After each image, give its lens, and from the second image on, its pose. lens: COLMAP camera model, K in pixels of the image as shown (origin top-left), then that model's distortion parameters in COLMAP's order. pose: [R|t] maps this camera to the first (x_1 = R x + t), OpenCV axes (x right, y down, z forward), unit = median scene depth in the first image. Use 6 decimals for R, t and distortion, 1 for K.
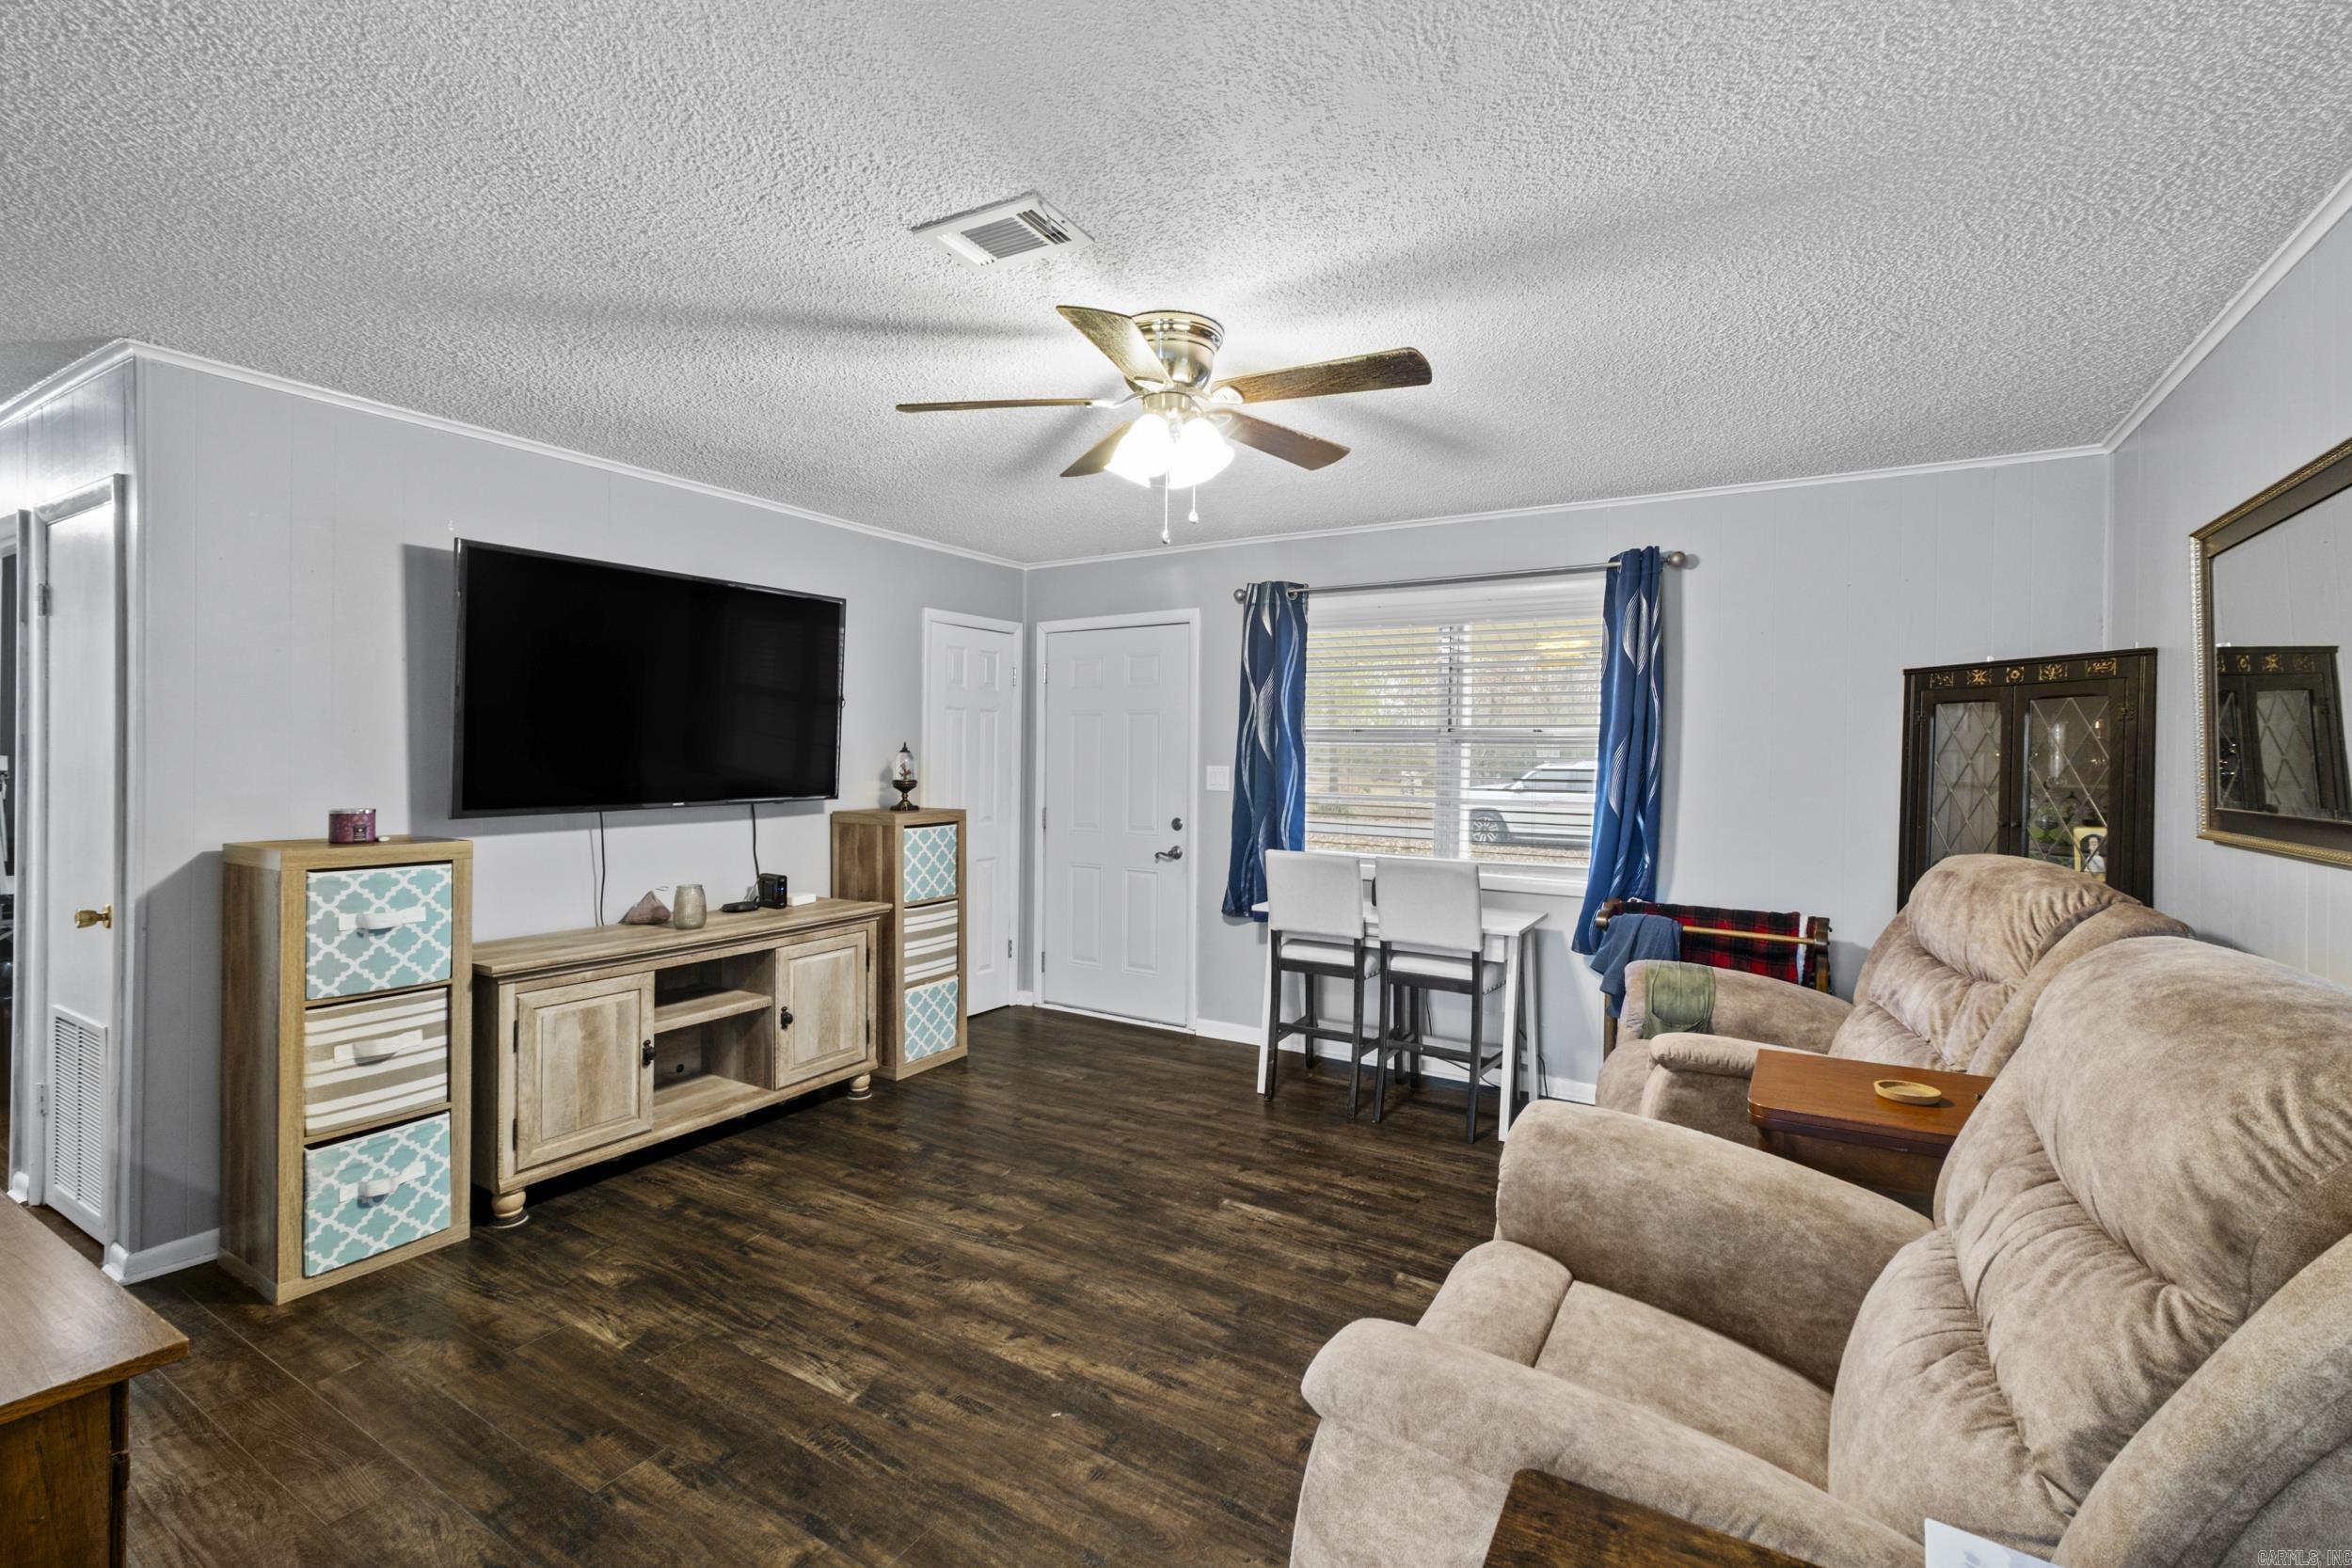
lens RADIAL K [[1030.4, 0, 1185.5], [0, 1030.4, 762.8], [0, 0, 1]] dist [0.000759, -0.000297]
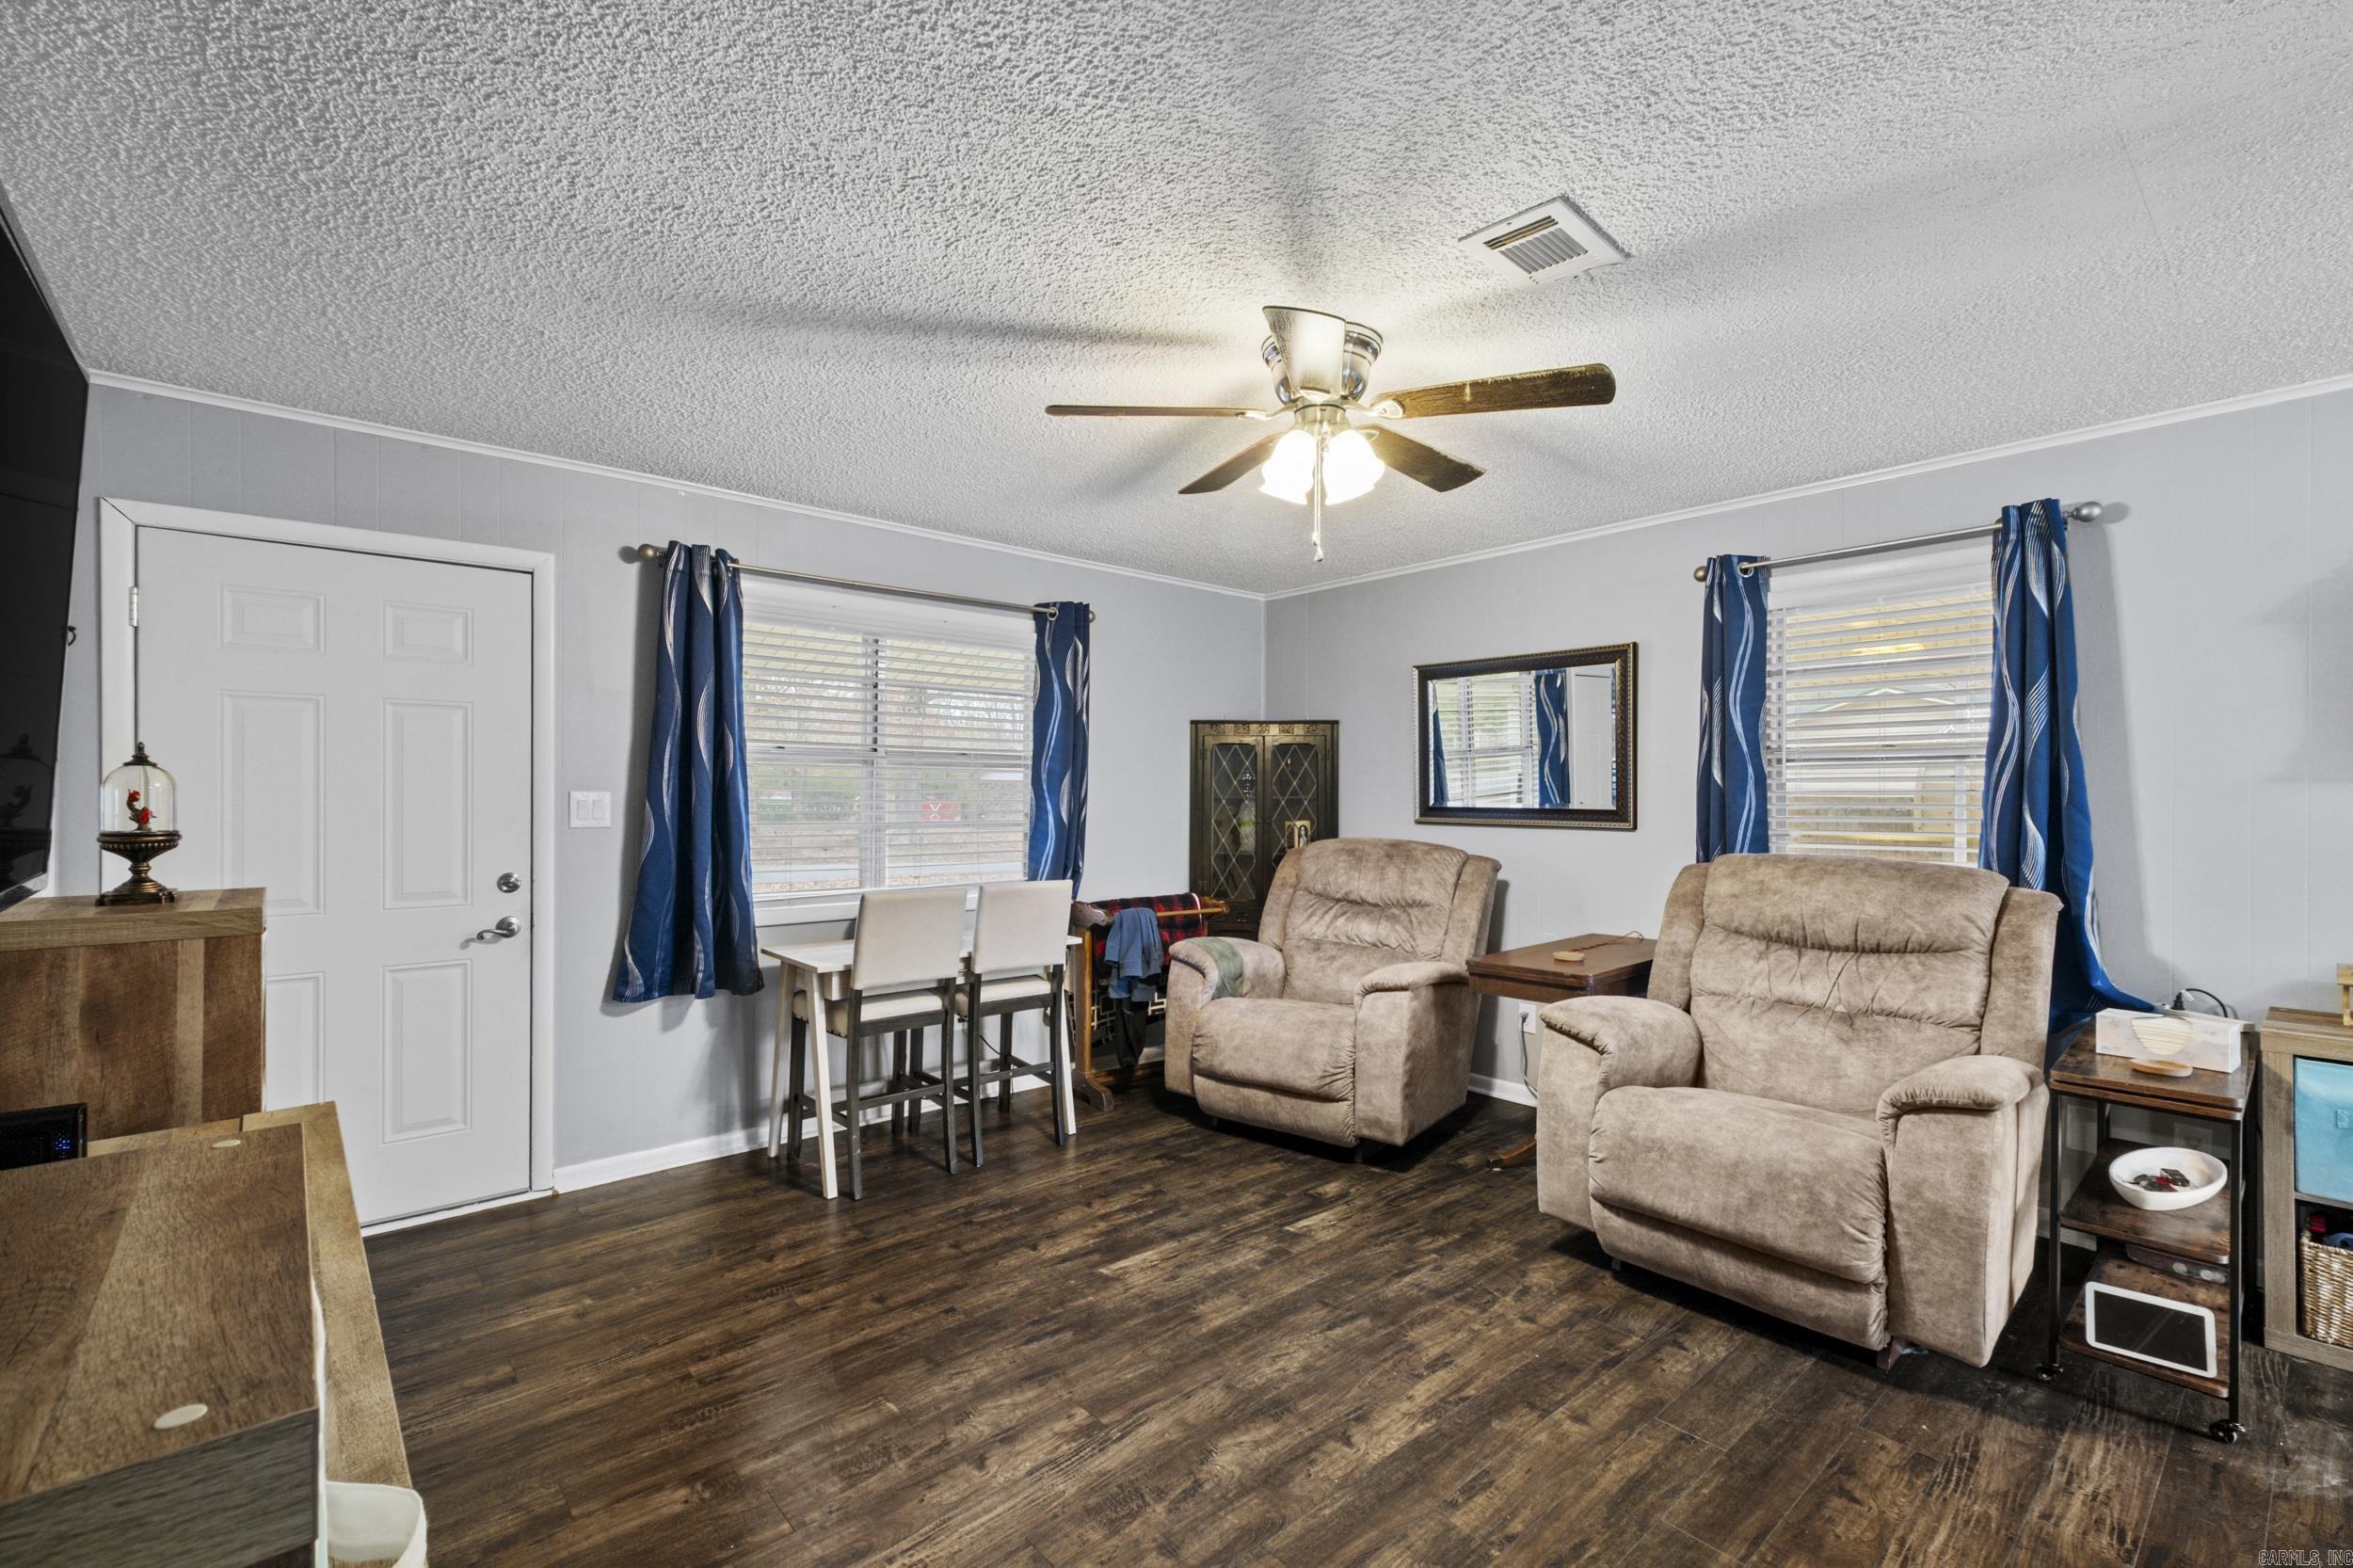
lens RADIAL K [[1015.4, 0, 1166.6], [0, 1015.4, 787.1], [0, 0, 1]] dist [0.001970, -0.000142]
pose [[0.309380, -0.007239, 0.950911, -0.772657], [0.003649, 0.999973, 0.006425, -0.004299], [-0.950932, 0.001482, 0.309398, 0.658630]]
